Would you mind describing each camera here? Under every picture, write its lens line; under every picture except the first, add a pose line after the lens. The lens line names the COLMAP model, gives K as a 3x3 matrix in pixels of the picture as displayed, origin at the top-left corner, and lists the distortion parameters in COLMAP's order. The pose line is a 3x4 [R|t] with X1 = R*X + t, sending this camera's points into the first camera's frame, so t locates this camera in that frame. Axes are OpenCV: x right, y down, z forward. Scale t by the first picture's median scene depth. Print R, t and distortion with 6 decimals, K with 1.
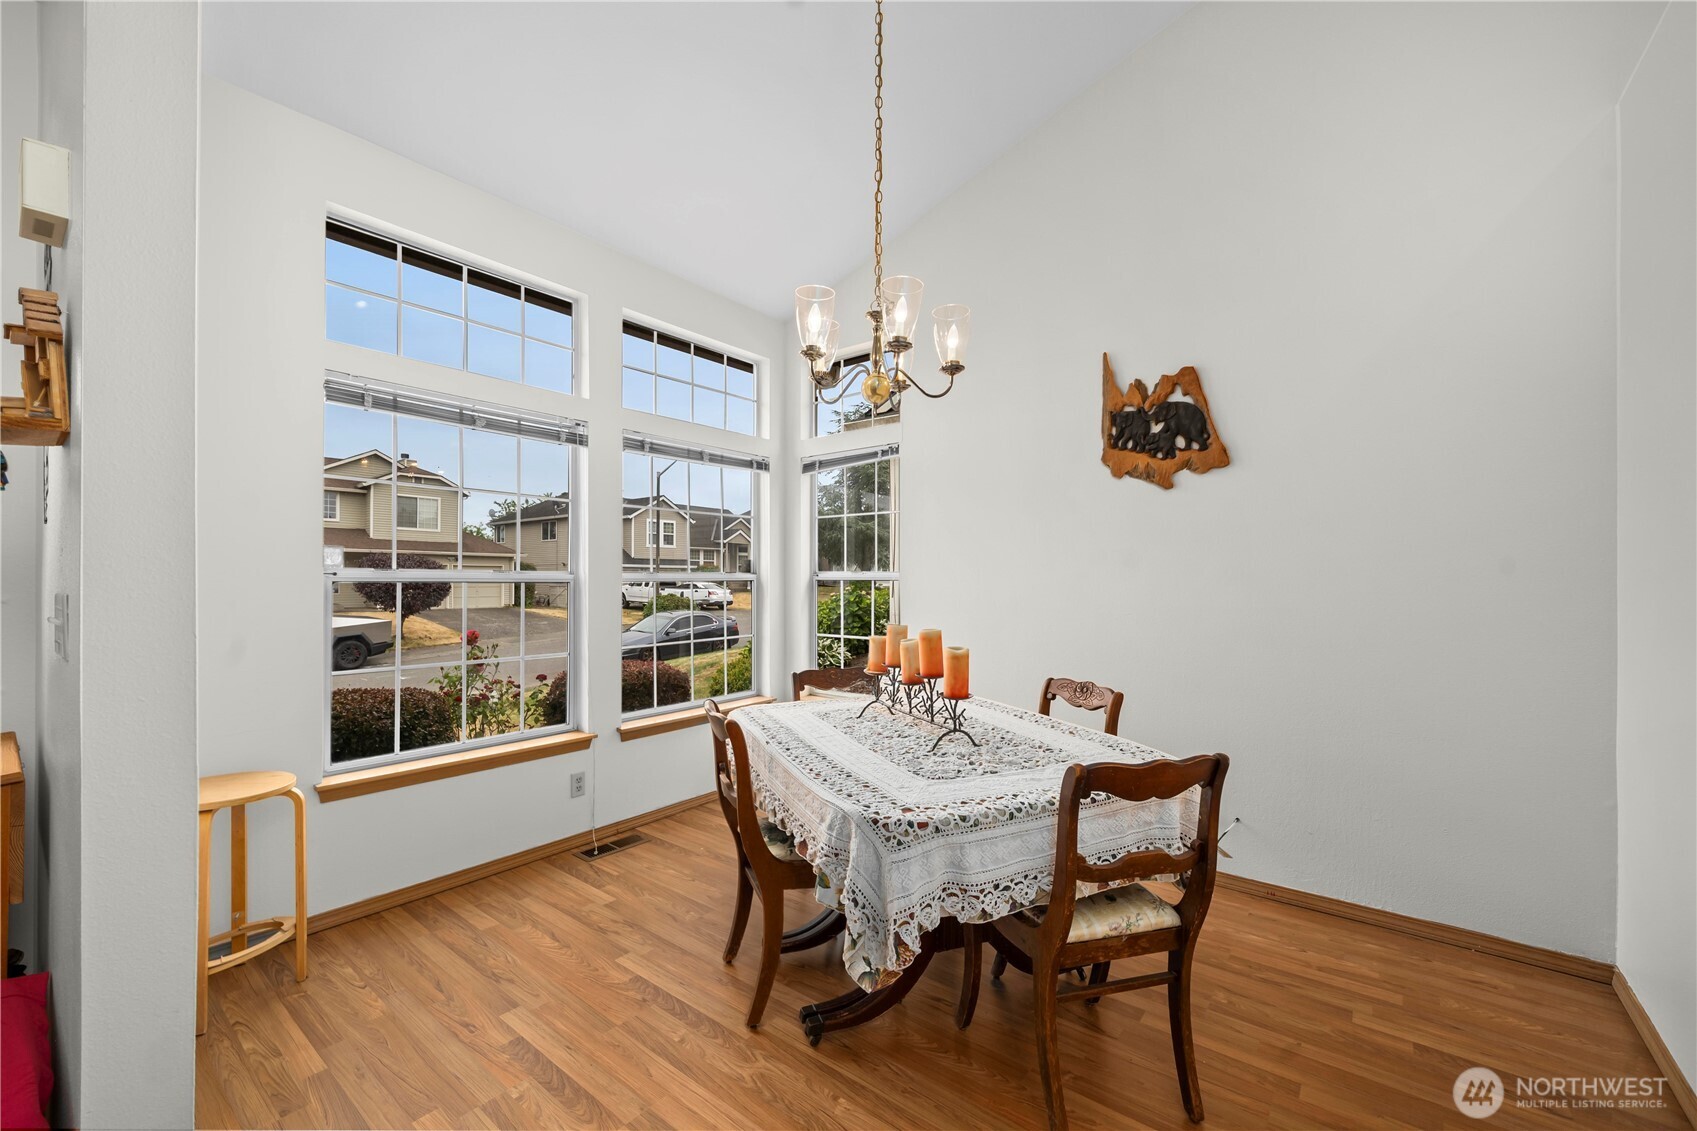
lens RADIAL K [[688.1, 0, 844.8], [0, 688.1, 578.0], [0, 0, 1]] dist [-0.001934, -0.000021]
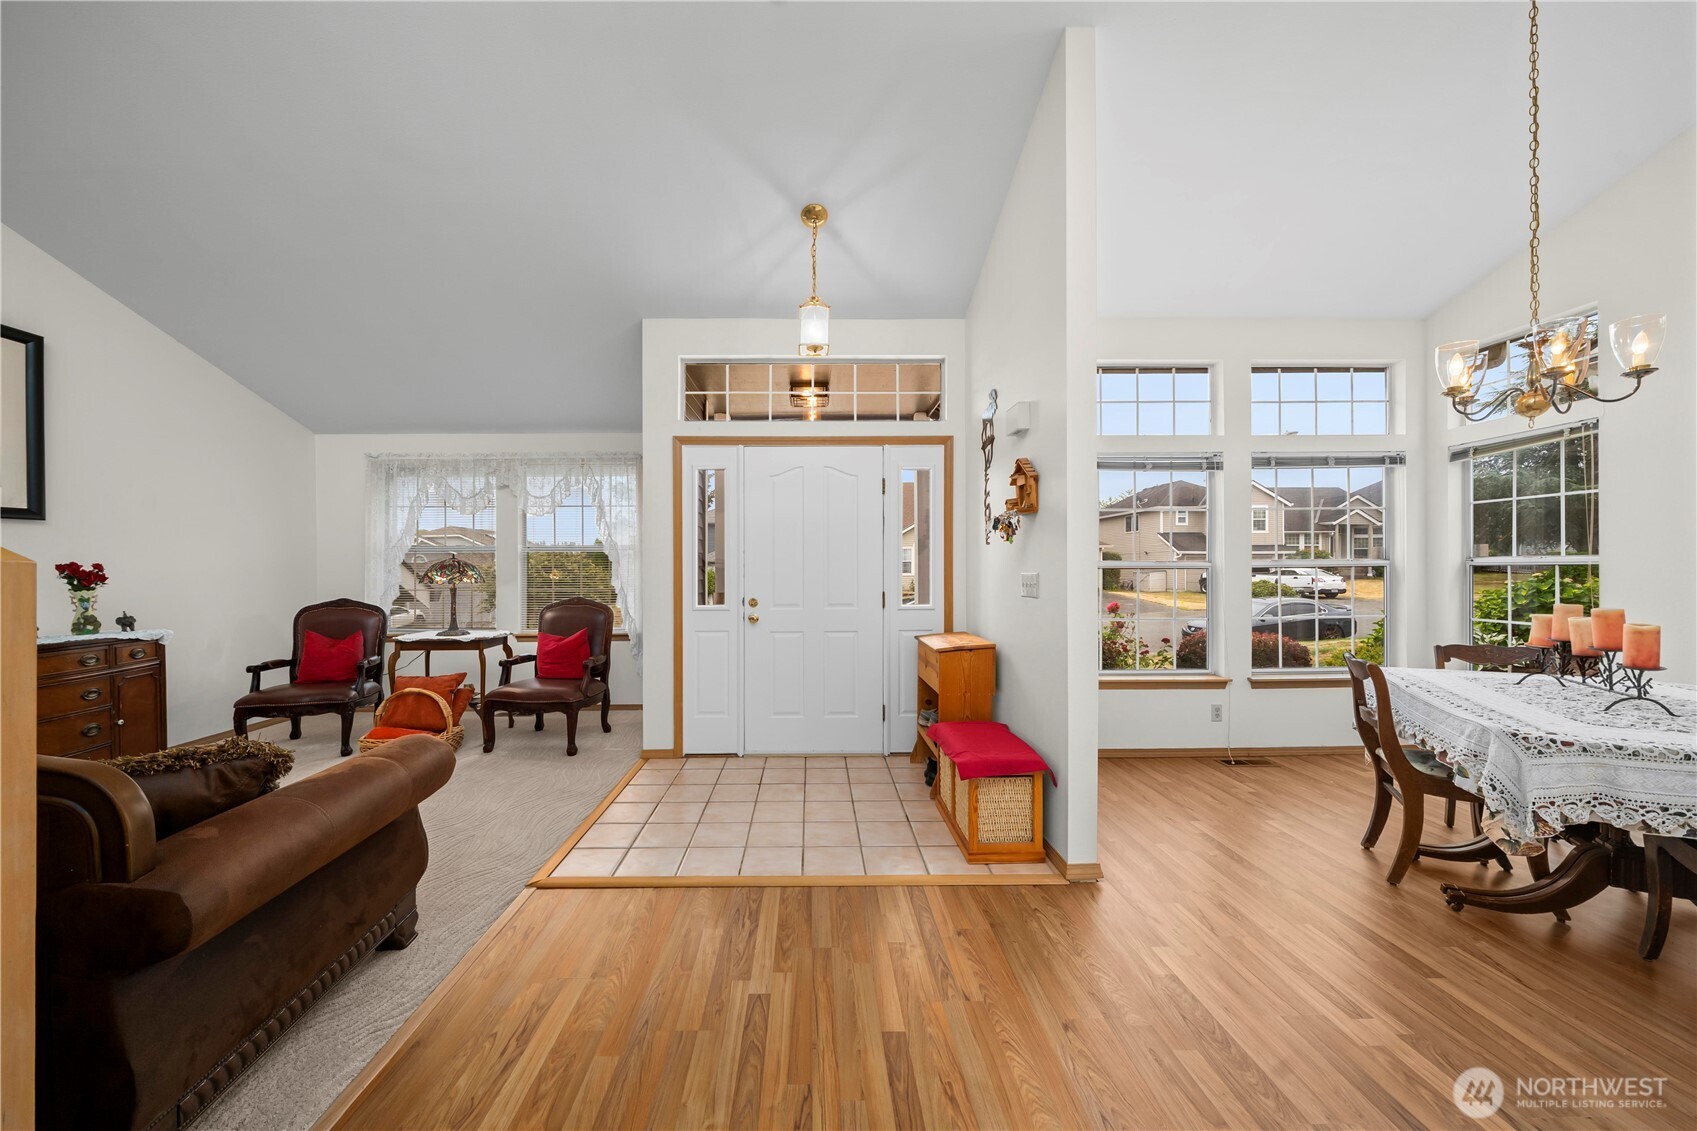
lens RADIAL K [[594.1, 0, 814.3], [0, 594.1, 572.8], [0, 0, 1]] dist [-0.007171, 0.000427]
pose [[0.627500, -0.000773, -0.778616, 0.056626], [0.009902, 0.999927, 0.006987, -0.002582], [0.778554, -0.012094, 0.627462, -0.606052]]
